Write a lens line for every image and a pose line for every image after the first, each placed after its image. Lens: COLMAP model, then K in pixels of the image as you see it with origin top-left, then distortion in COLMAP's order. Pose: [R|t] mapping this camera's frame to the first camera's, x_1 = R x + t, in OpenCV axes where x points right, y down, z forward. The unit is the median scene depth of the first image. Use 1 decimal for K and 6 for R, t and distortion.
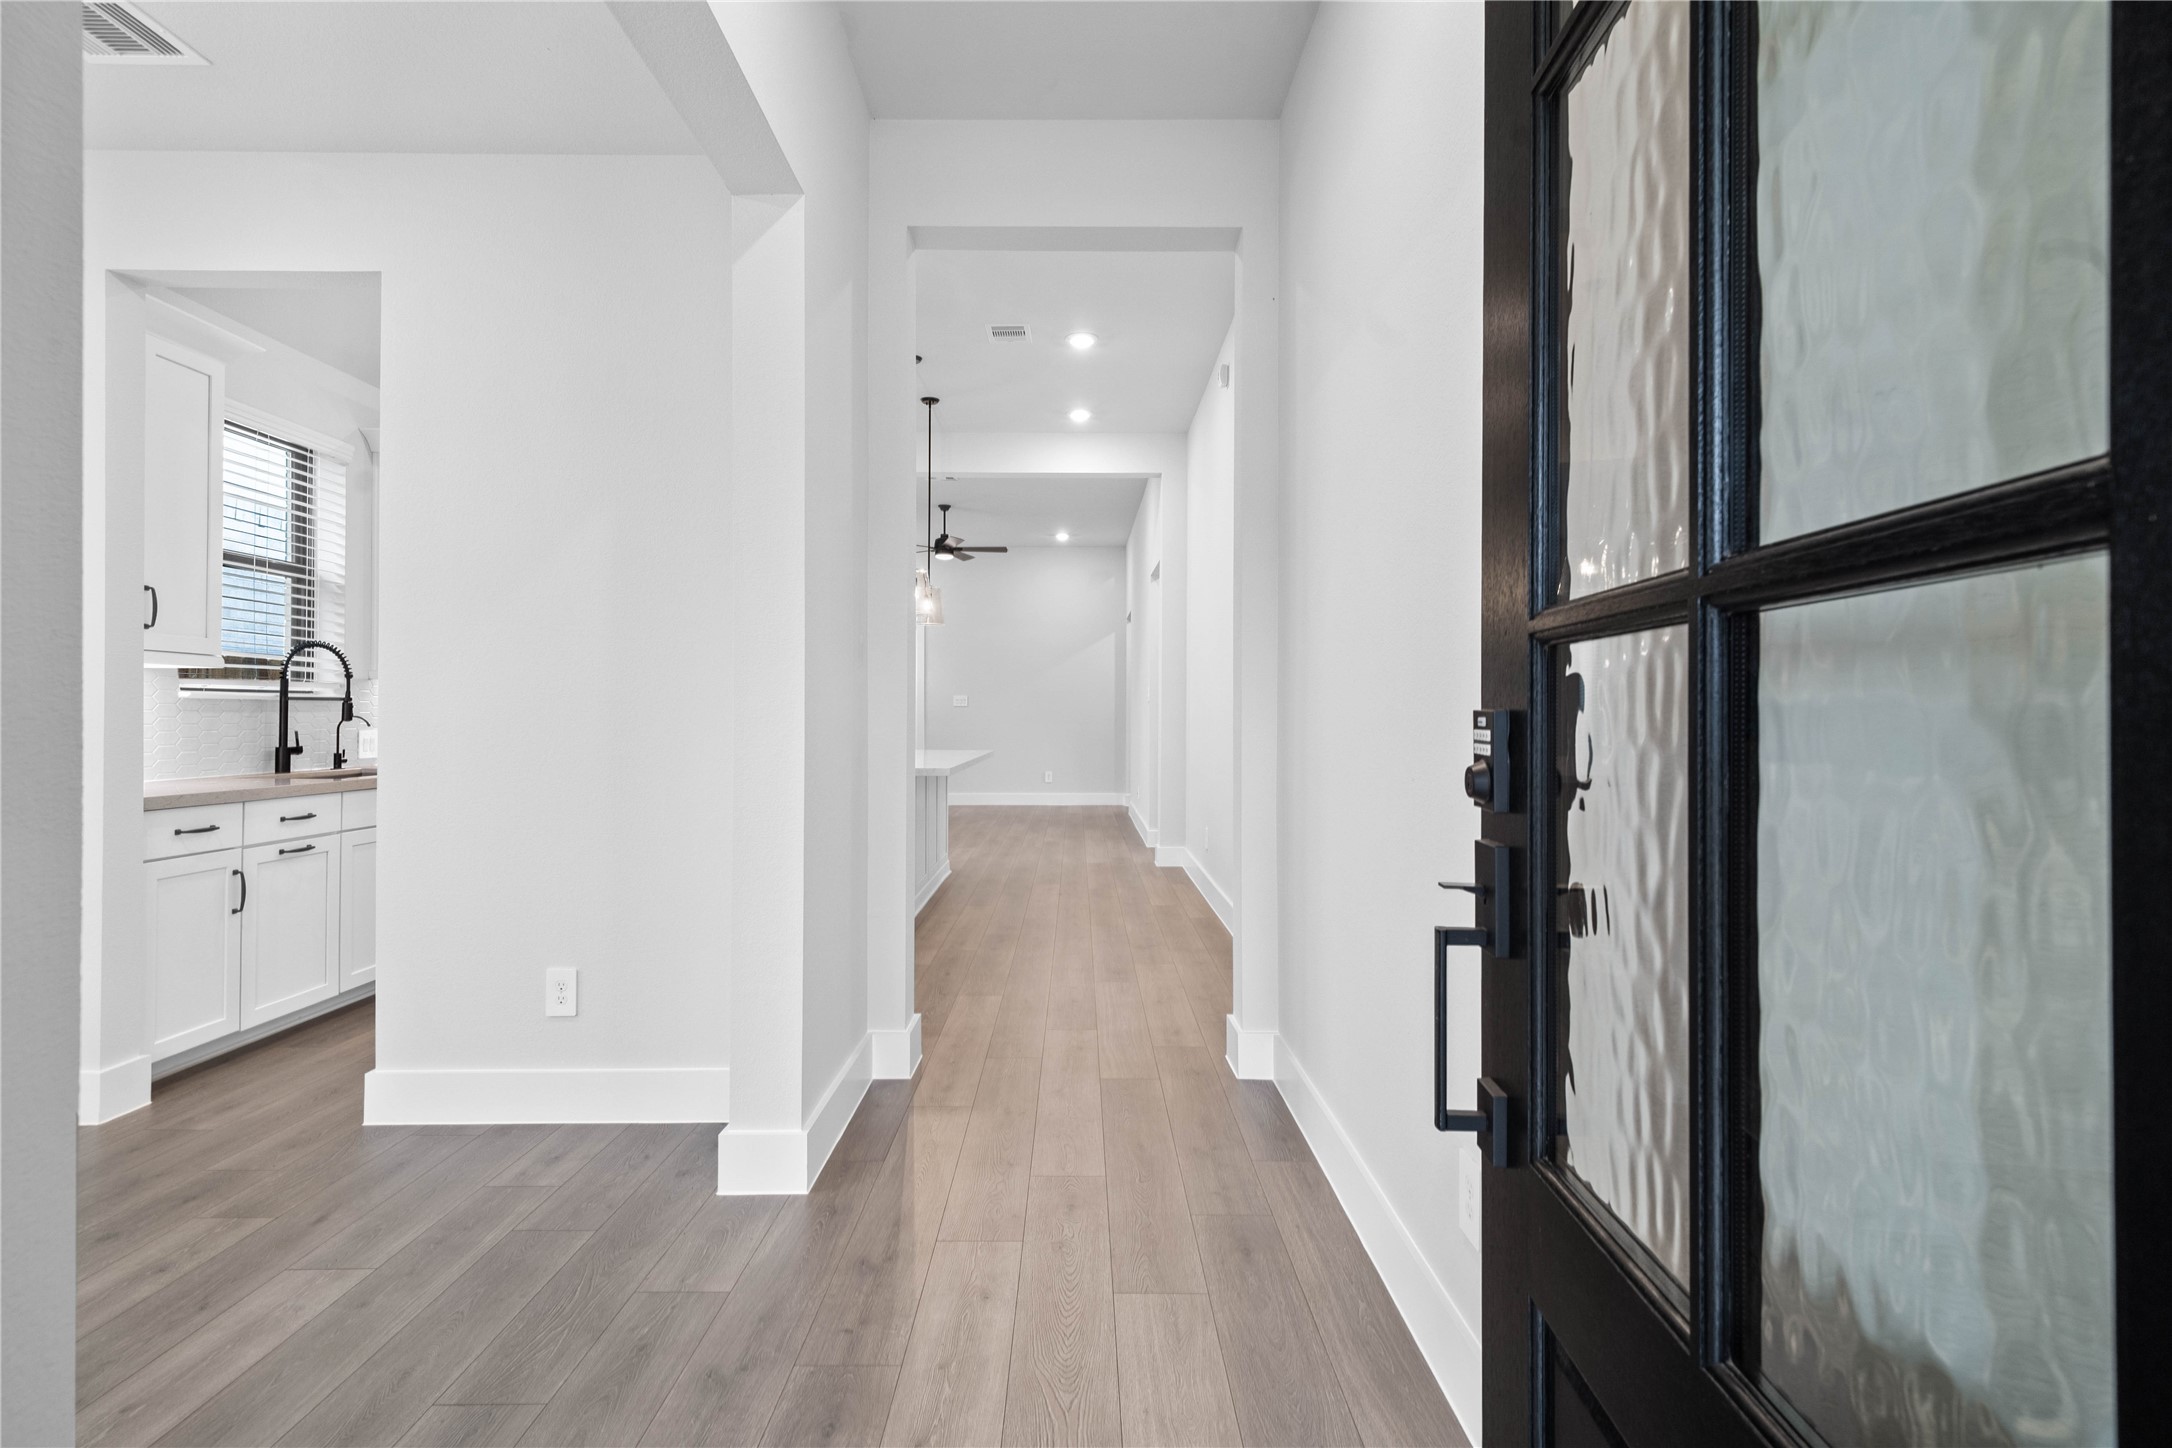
lens RADIAL K [[1022.6, 0, 1086.0], [0, 1022.6, 724.0], [0, 0, 1]] dist [0.007893, -0.000635]
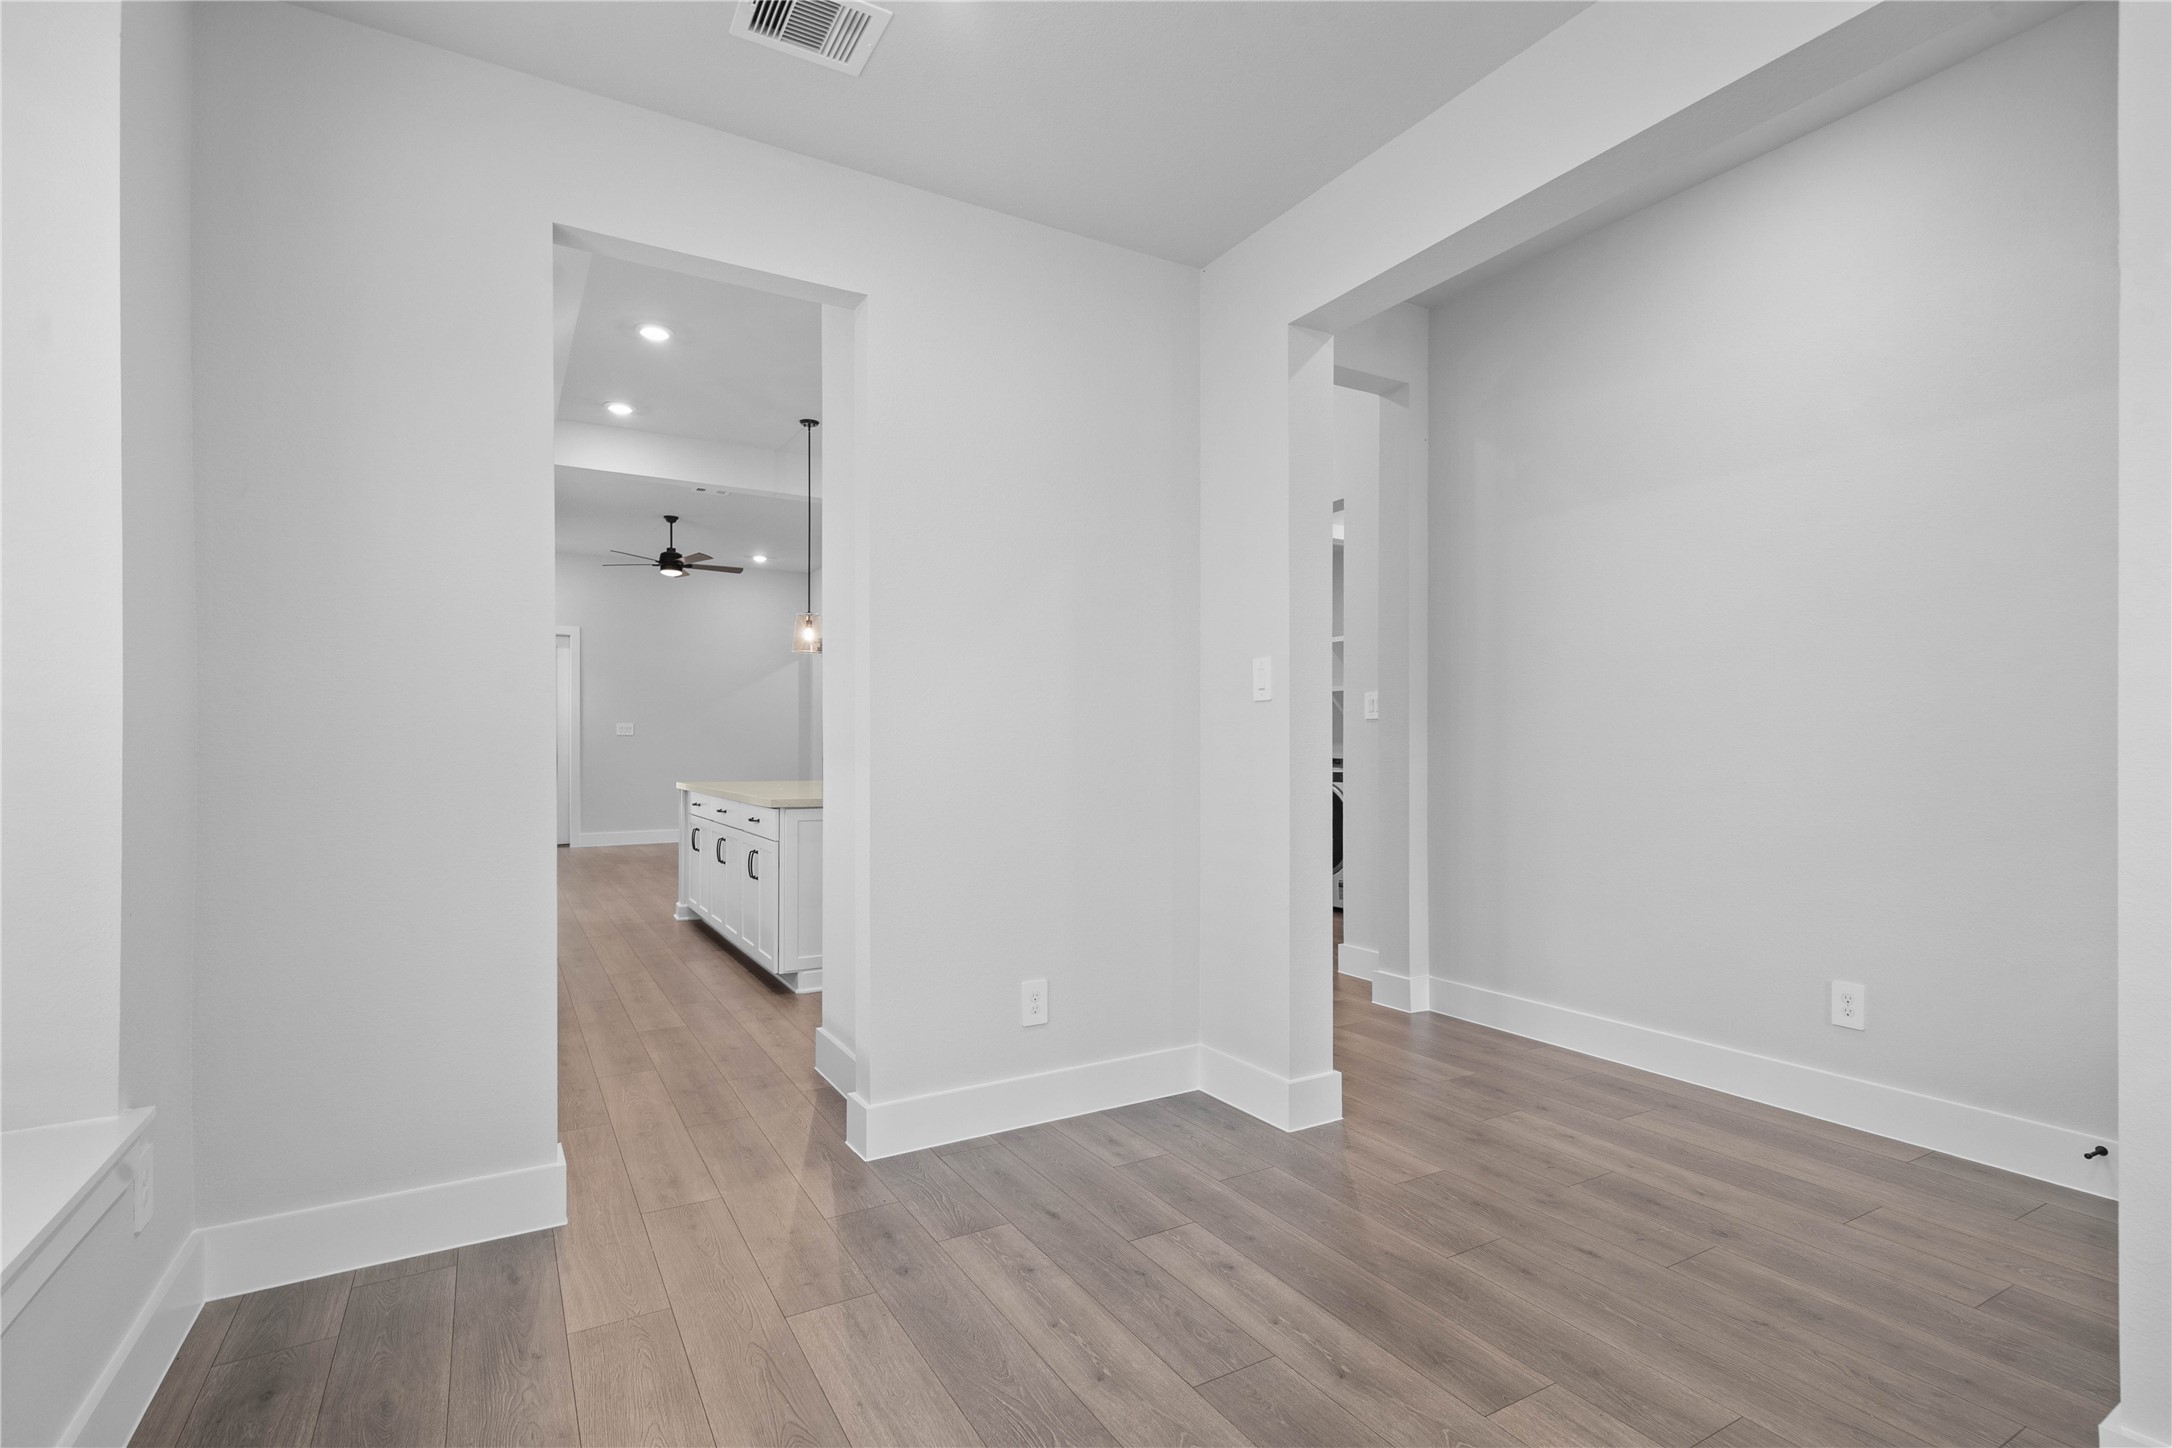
lens RADIAL K [[1025.5, 0, 1094.7], [0, 1025.5, 746.3], [0, 0, 1]] dist [0.016767, -0.000234]
pose [[0.865427, -0.001862, 0.501032, -0.663259], [0.005469, 0.999969, -0.005729, 0.000204], [-0.501005, 0.007698, 0.865410, 0.024248]]
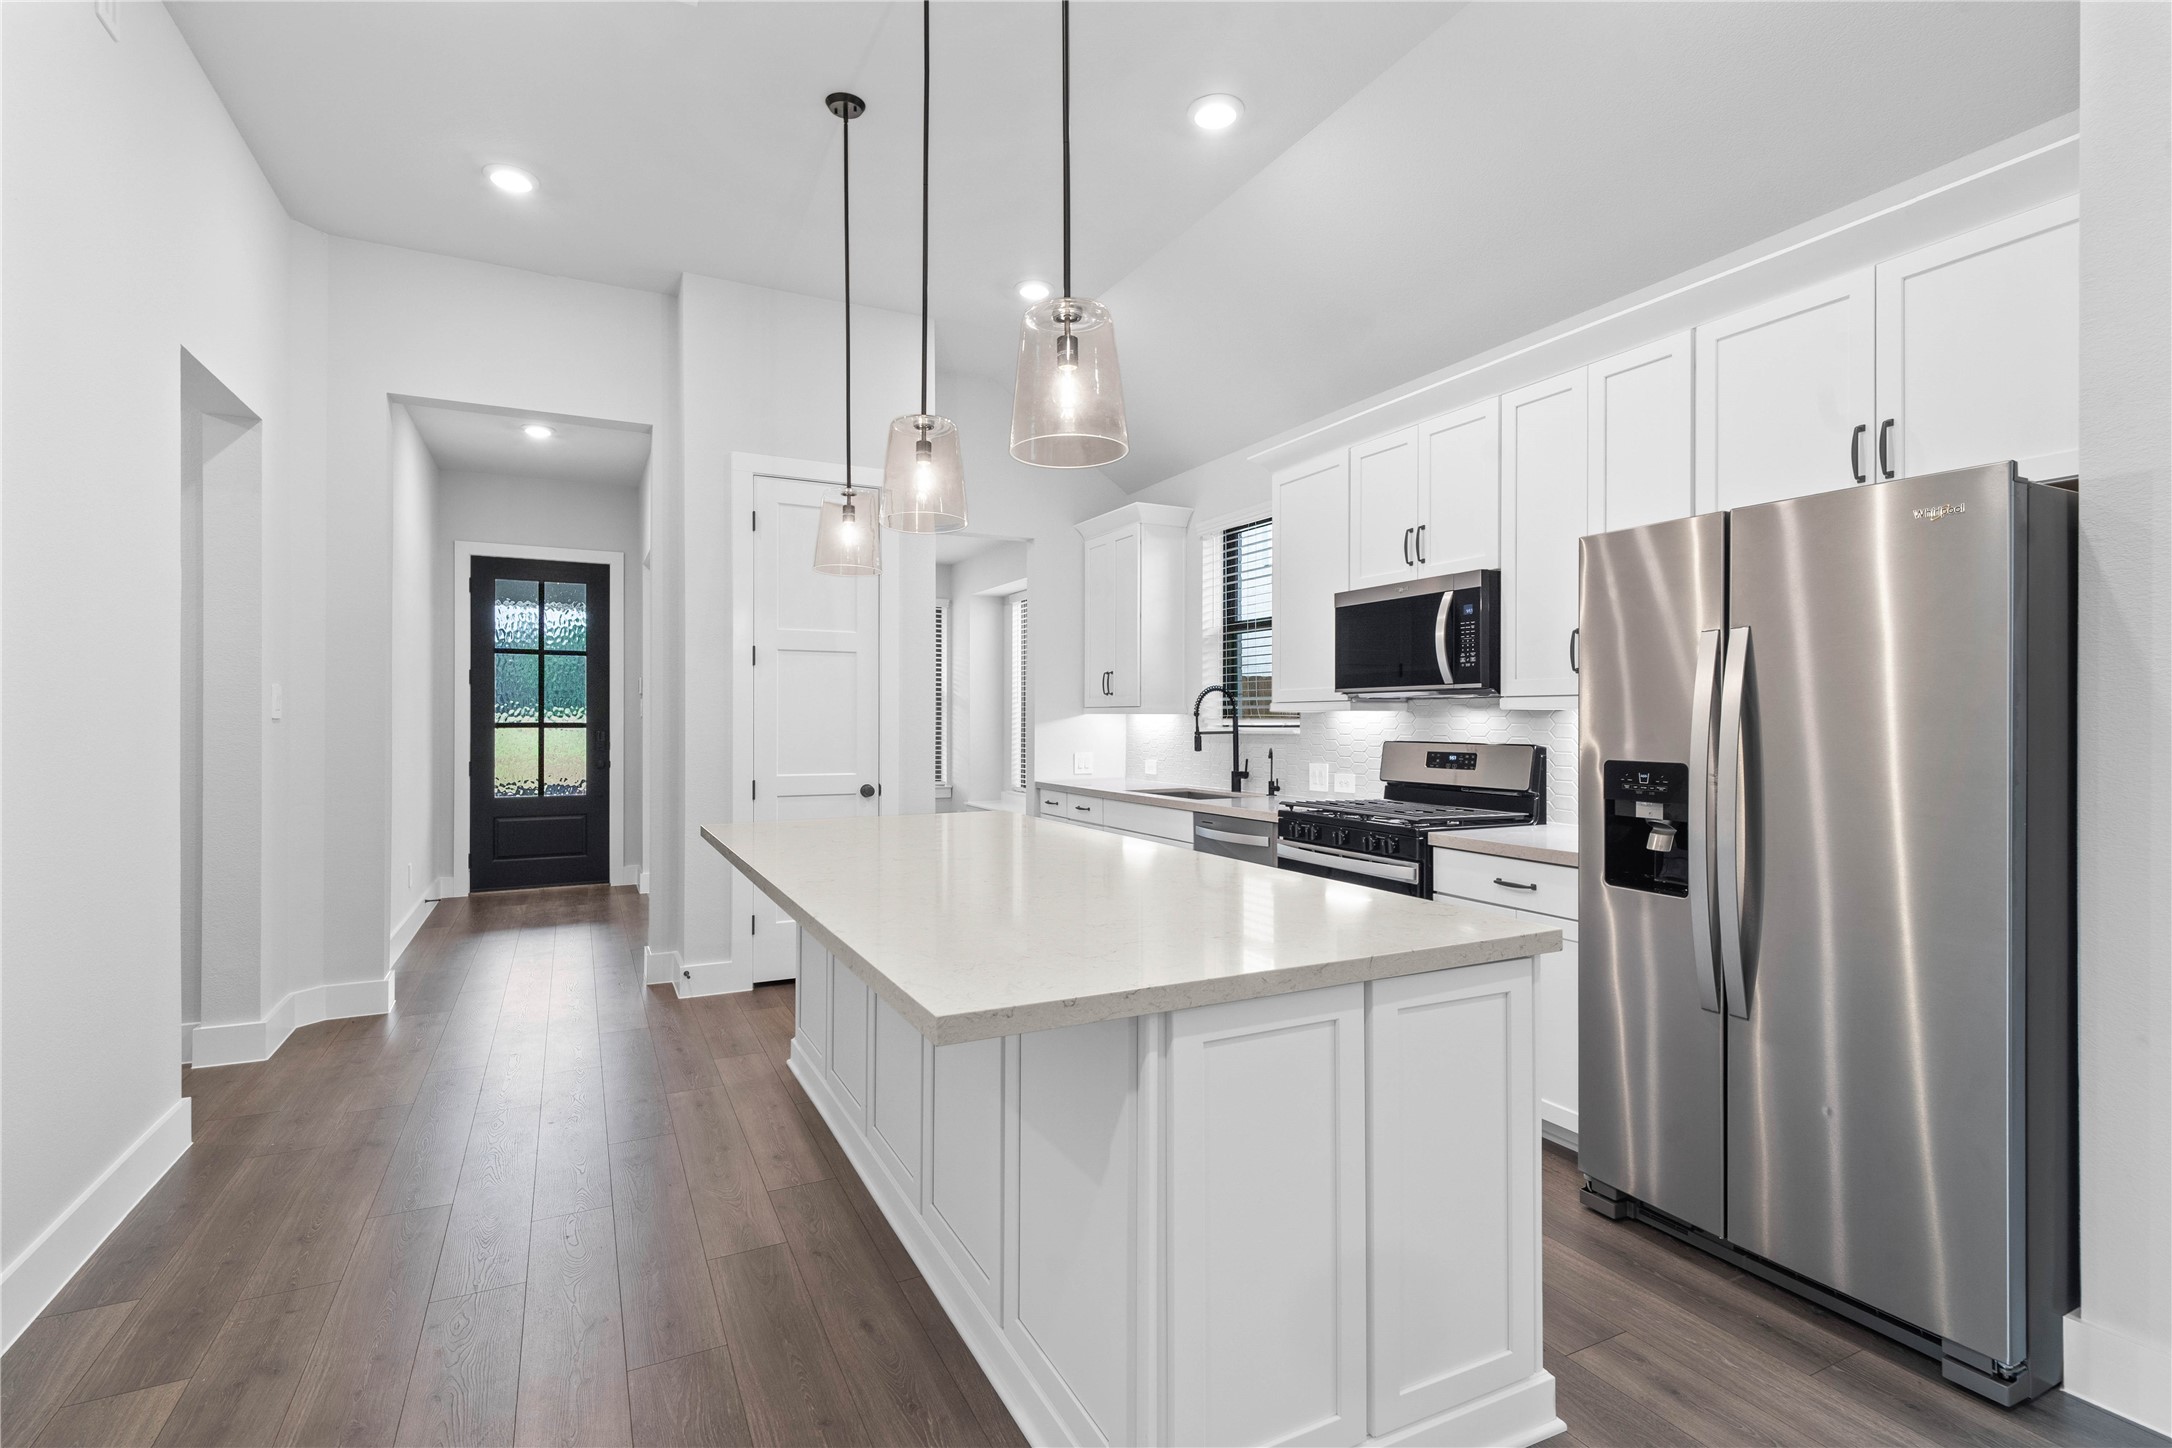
lens RADIAL K [[1022.6, 0, 1086.0], [0, 1022.6, 724.0], [0, 0, 1]] dist [0.007893, -0.000635]
pose [[-0.897386, -0.002046, -0.441242, -0.061290], [-0.006509, 0.999942, 0.008600, -0.044781], [0.441199, 0.010590, -0.897347, 2.024388]]
